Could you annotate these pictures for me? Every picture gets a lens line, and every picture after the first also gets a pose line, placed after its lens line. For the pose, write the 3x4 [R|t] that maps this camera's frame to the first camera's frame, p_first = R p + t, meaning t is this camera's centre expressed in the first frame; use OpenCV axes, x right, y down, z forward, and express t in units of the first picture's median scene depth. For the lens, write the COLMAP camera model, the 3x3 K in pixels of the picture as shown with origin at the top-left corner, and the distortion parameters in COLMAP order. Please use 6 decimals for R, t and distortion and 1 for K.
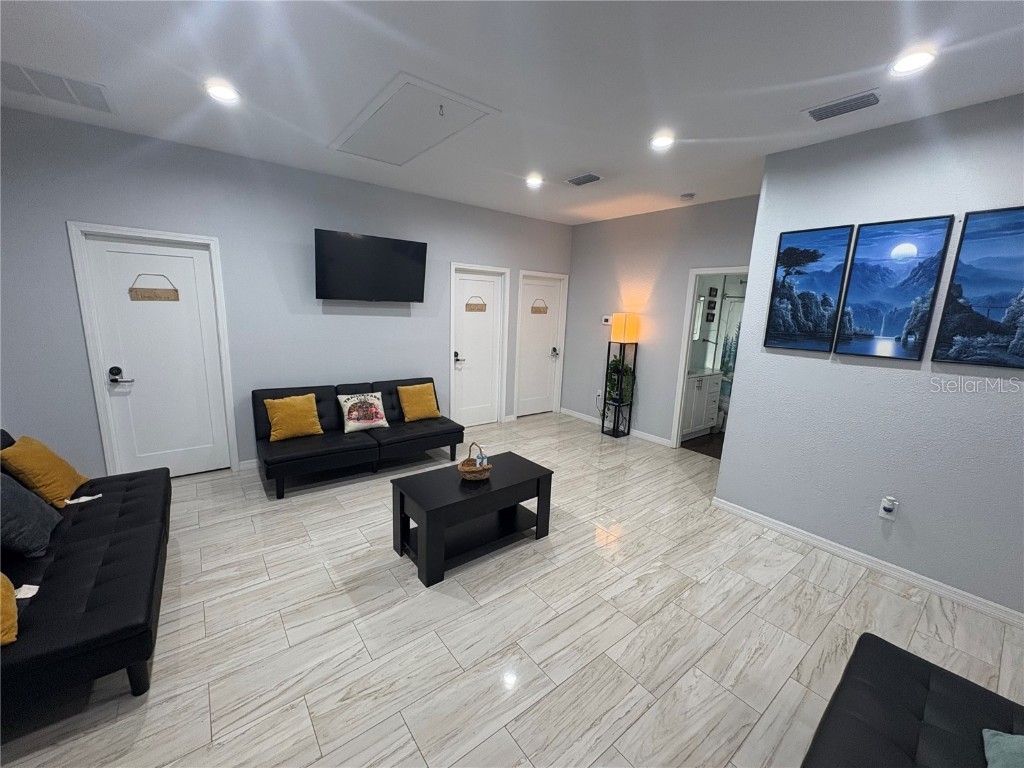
lens RADIAL K [[408.0, 0, 516.3], [0, 408.0, 383.9], [0, 0, 1]] dist [-0.001587, 0.000268]
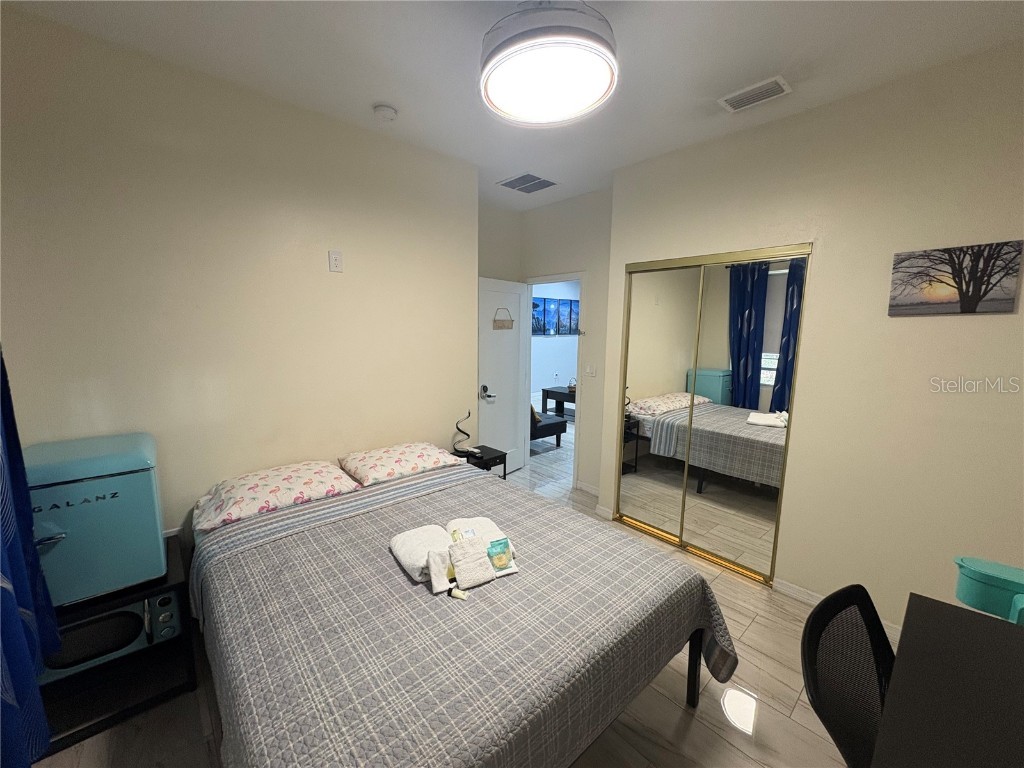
lens RADIAL K [[408.0, 0, 509.2], [0, 408.0, 385.6], [0, 0, 1]] dist [-0.001587, 0.000268]
pose [[-0.057596, -0.183592, 0.981314, -2.478443], [0.174202, 0.966018, 0.190955, -0.349477], [-0.983024, 0.181945, -0.023656, 1.376250]]
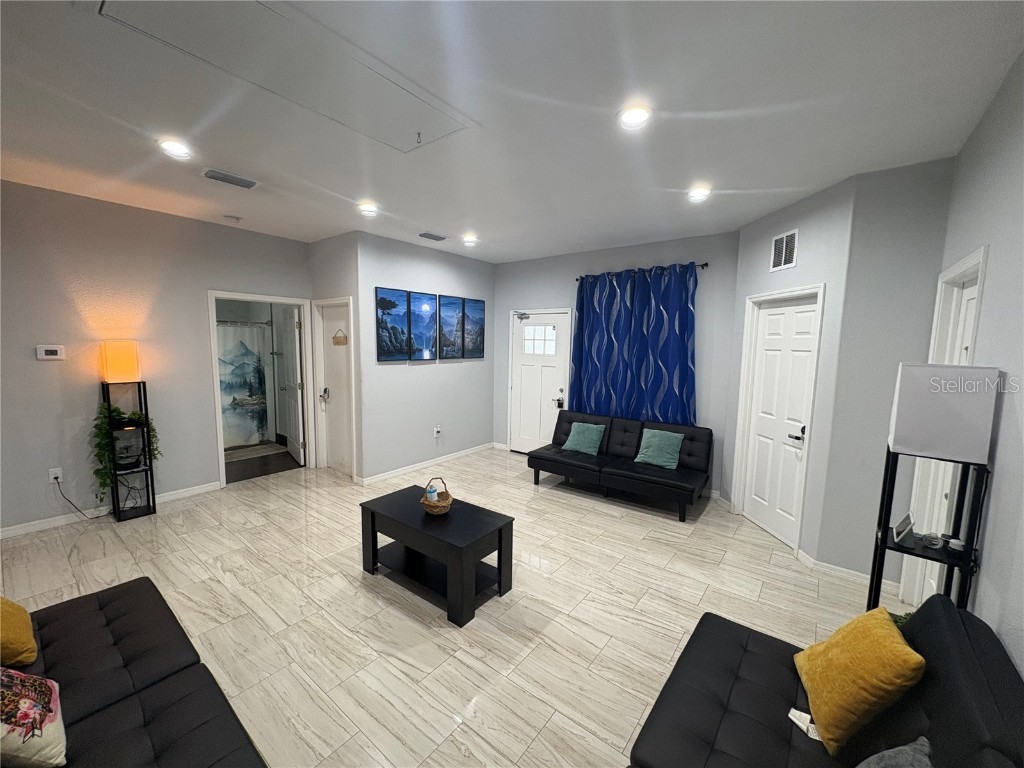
lens RADIAL K [[408.0, 0, 509.6], [0, 408.0, 384.3], [0, 0, 1]] dist [-0.001587, 0.000268]
pose [[-0.231680, -0.143168, 0.962199, -1.010701], [0.155402, 0.970962, 0.181889, -0.220721], [-0.960299, 0.191668, -0.202703, 0.917860]]
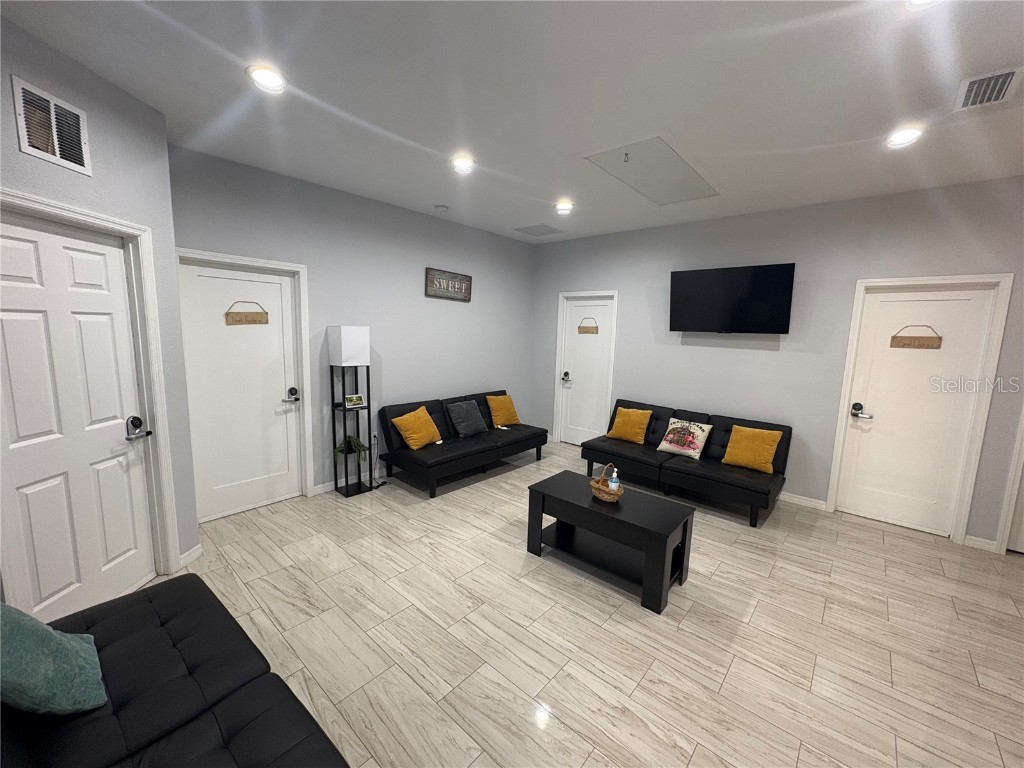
lens RADIAL K [[408.0, 0, 514.9], [0, 408.0, 387.0], [0, 0, 1]] dist [-0.001587, 0.000268]
pose [[0.185785, 0.108324, -0.976601, 0.767321], [-0.206590, 0.975995, 0.068955, -0.058161], [0.960627, 0.188945, 0.203704, 0.498161]]
